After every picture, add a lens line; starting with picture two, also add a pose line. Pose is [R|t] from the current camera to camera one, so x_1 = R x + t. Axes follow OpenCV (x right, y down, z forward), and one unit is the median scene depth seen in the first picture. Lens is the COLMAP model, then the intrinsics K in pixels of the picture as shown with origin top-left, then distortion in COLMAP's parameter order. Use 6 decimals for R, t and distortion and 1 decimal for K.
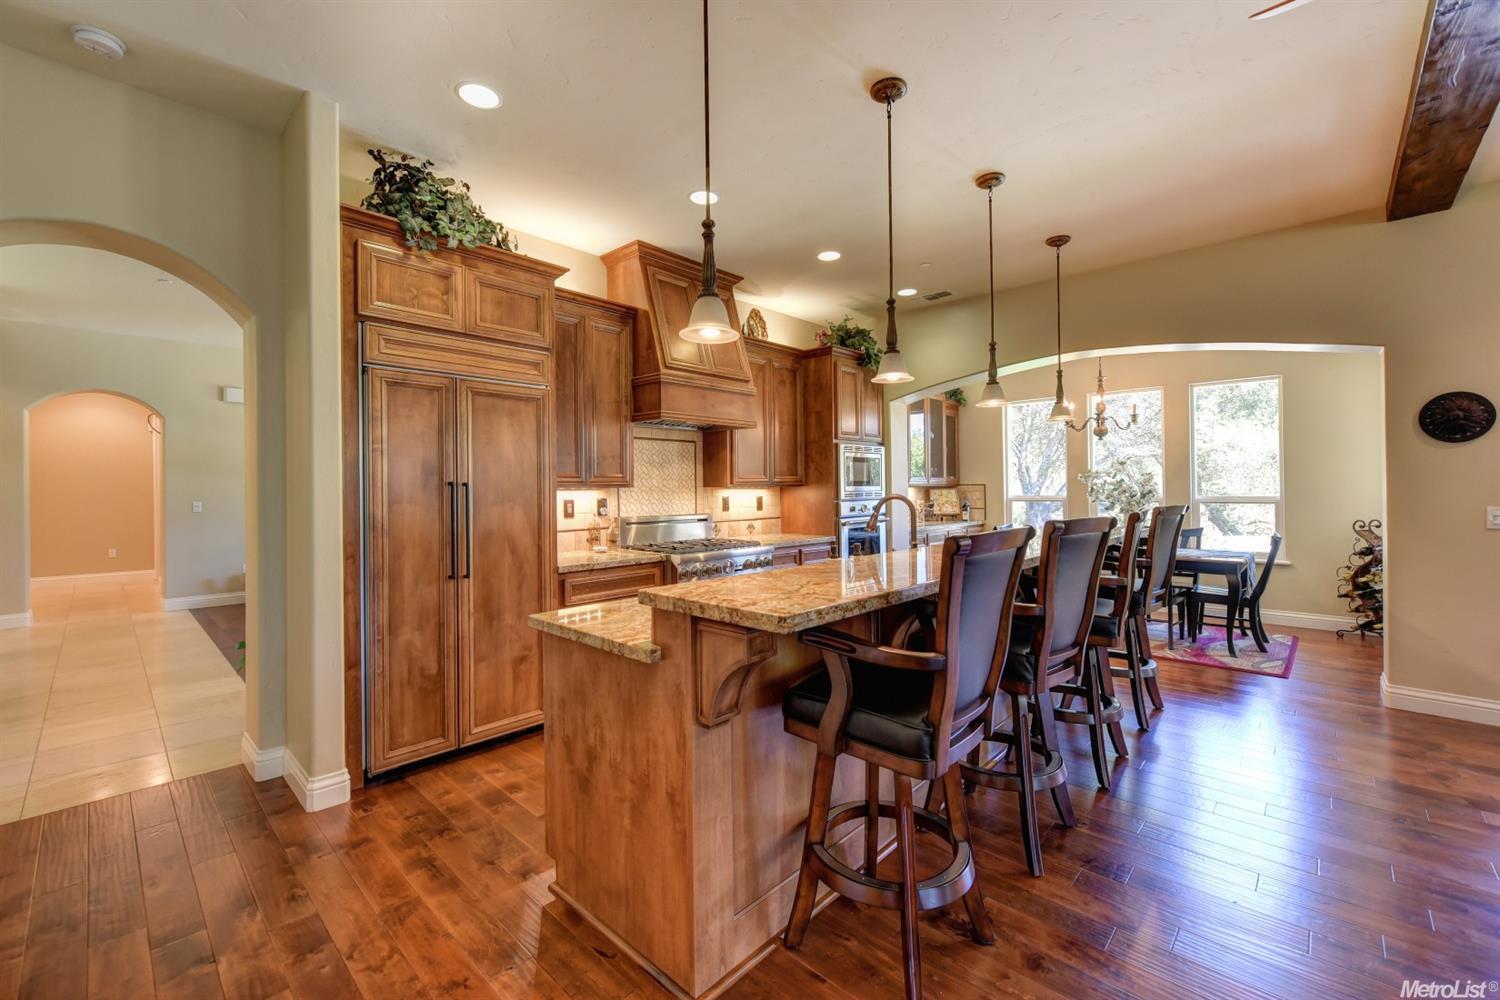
lens RADIAL K [[615.2, 0, 735.6], [0, 615.2, 482.0], [0, 0, 1]] dist [-0.000786, -0.000041]
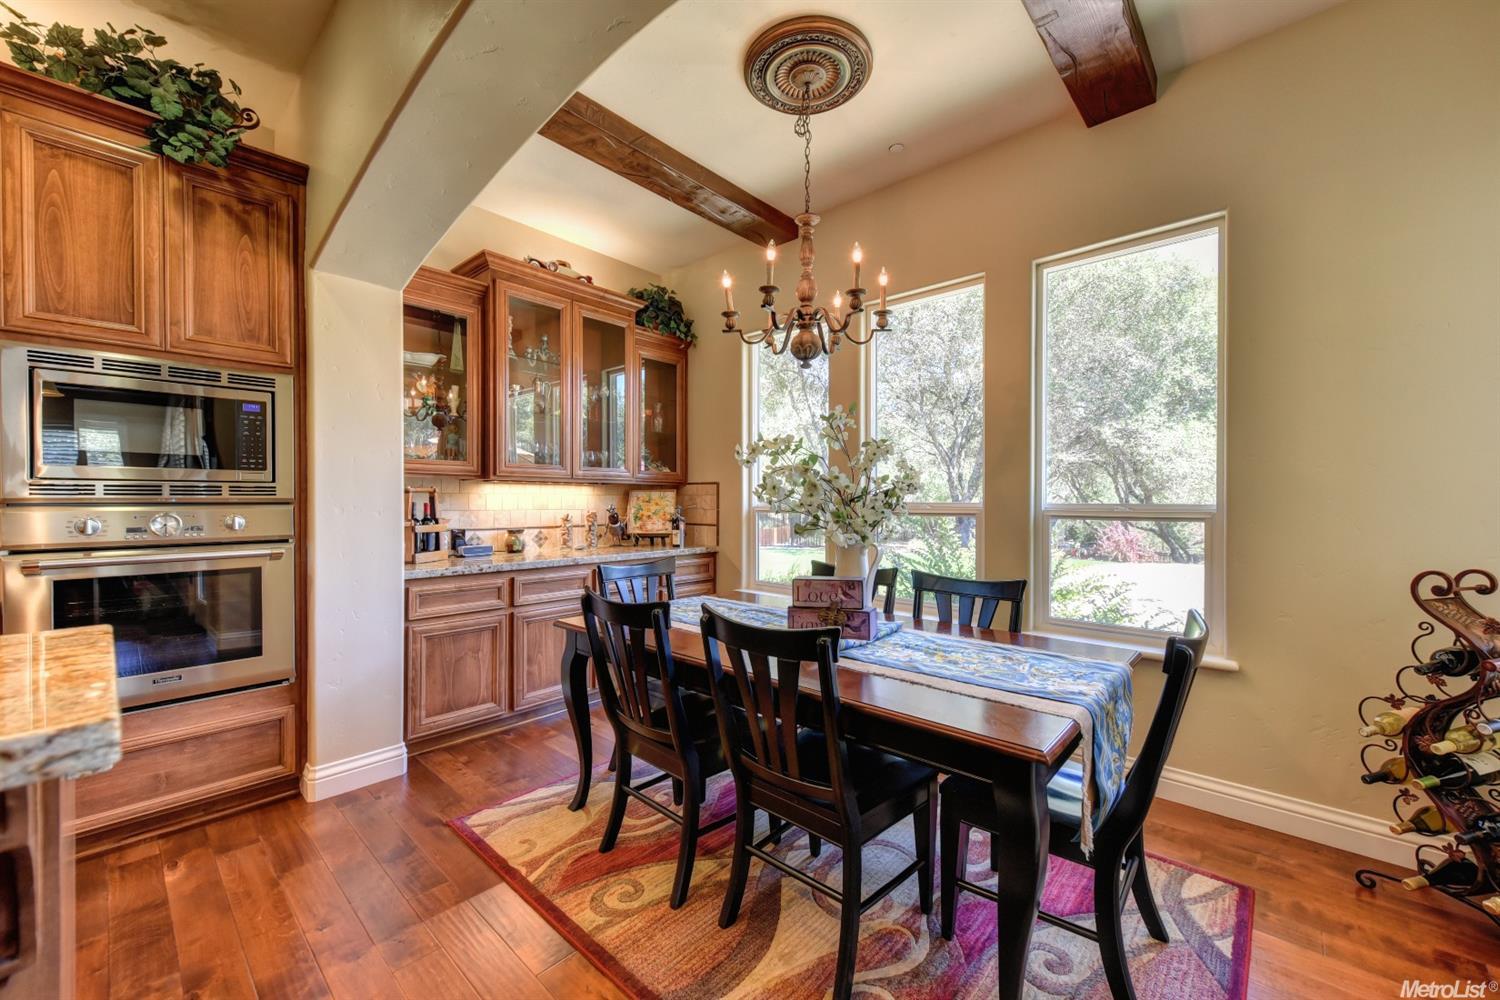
lens RADIAL K [[590.7, 0, 746.1], [0, 590.7, 499.0], [0, 0, 1]] dist [0.003212, 0.000384]
pose [[0.999431, 0.008927, 0.032536, 0.589683], [-0.009173, 0.999930, 0.007425, 0.021418], [-0.032467, -0.007720, 0.999443, 0.648285]]
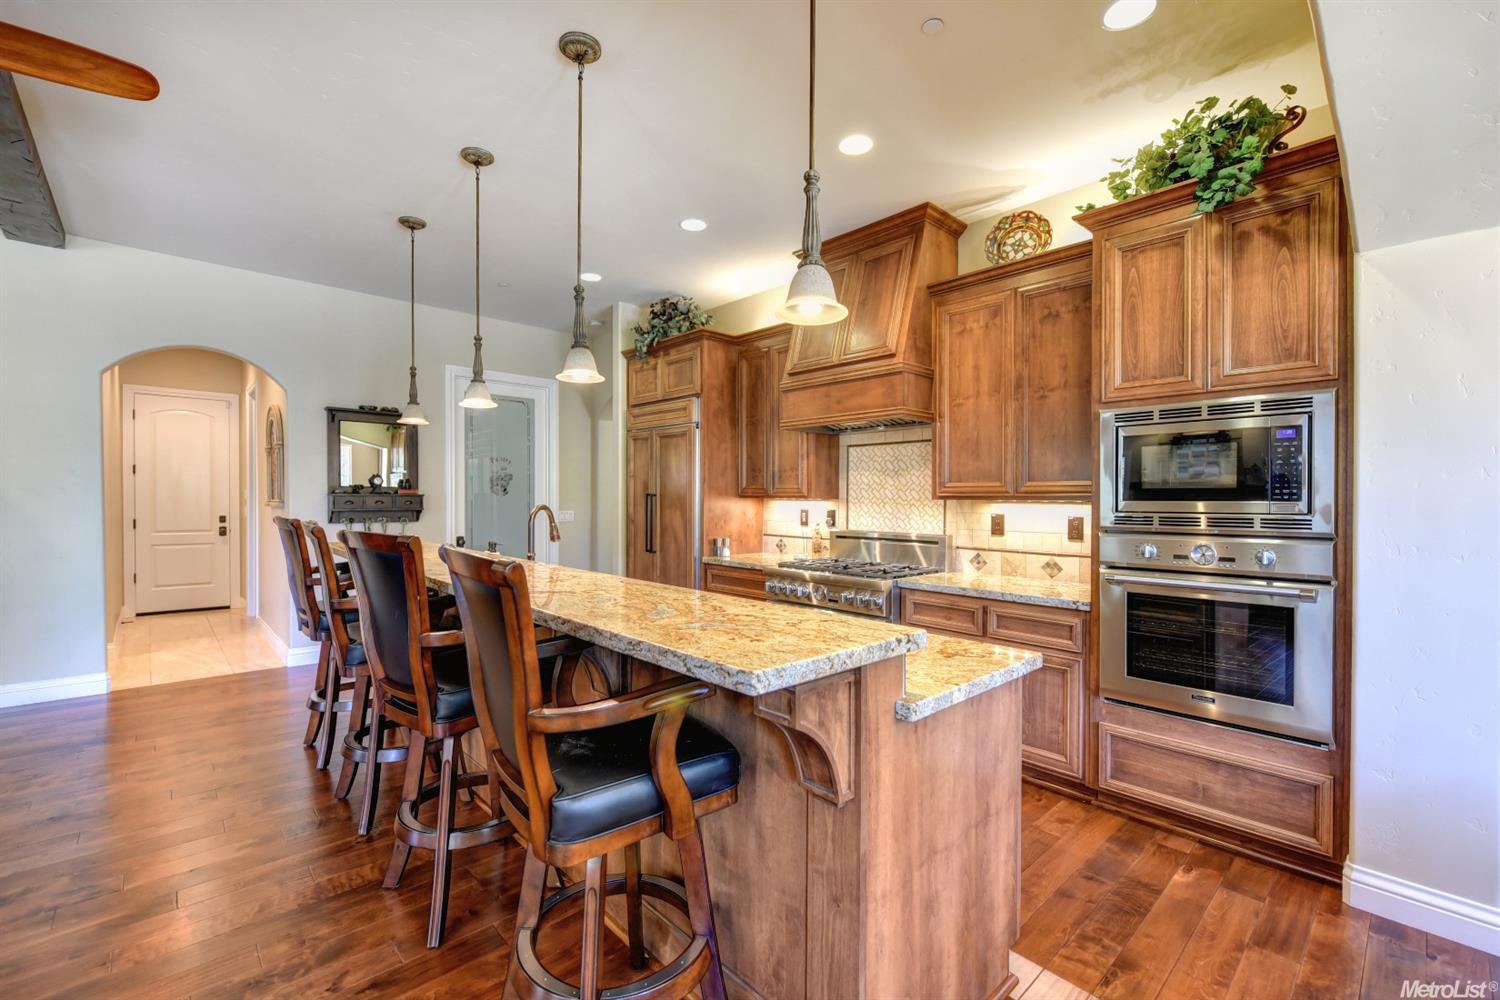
lens RADIAL K [[641.8, 0, 748.9], [0, 641.8, 507.4], [0, 0, 1]] dist [-0.001847, -0.000502]
pose [[-0.046399, 0.018182, -0.998758, 0.687775], [-0.000789, 0.999833, 0.018238, 0.003682], [0.998923, 0.001634, -0.046377, 0.750717]]
